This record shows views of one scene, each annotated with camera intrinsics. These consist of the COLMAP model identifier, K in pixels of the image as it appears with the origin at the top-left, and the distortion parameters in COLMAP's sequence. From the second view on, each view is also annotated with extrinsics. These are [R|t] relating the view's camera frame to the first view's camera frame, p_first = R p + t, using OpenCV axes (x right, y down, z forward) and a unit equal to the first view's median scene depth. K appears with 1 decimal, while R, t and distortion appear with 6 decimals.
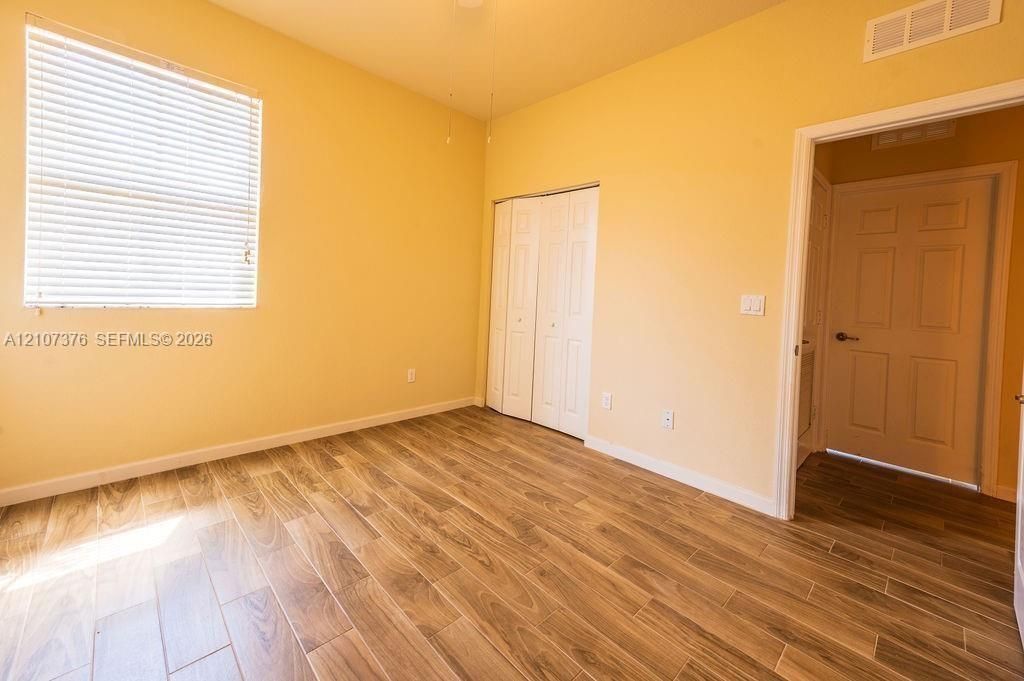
lens RADIAL K [[408.3, 0, 512.0], [0, 408.3, 297.6], [0, 0, 1]] dist [0.022051, -0.000071]
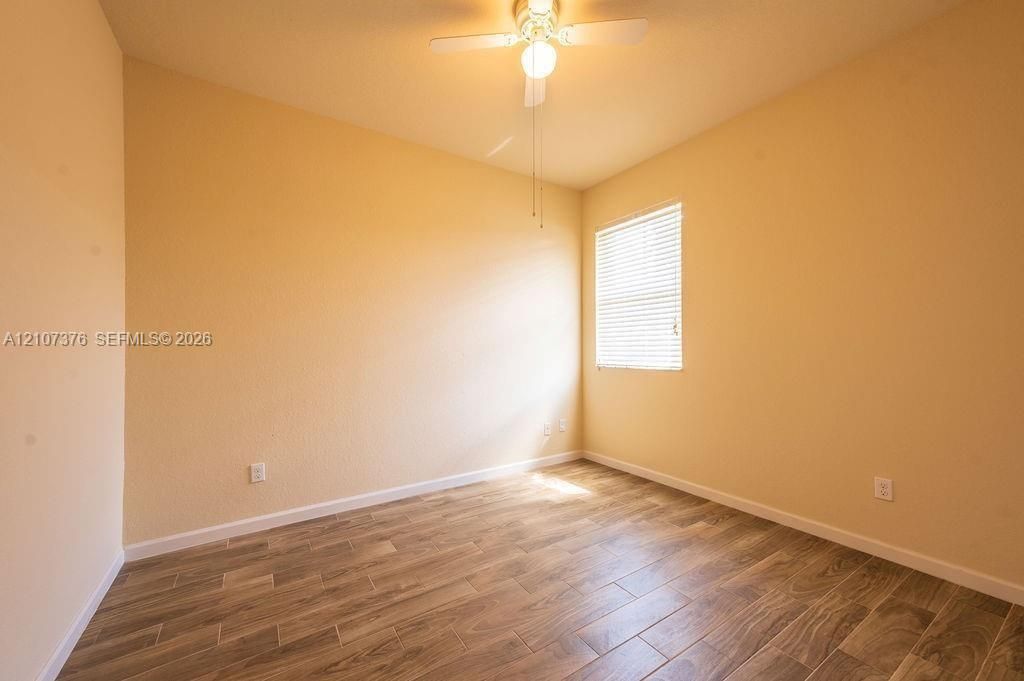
lens RADIAL K [[405.8, 0, 512.0], [0, 405.8, 340.5], [0, 0, 1]] dist [0.023449, 0.000066]
pose [[-0.211257, -0.063646, -0.975356, 0.748366], [-0.018401, 0.997960, -0.061135, 0.021753], [0.977257, 0.005033, -0.211997, 0.860538]]
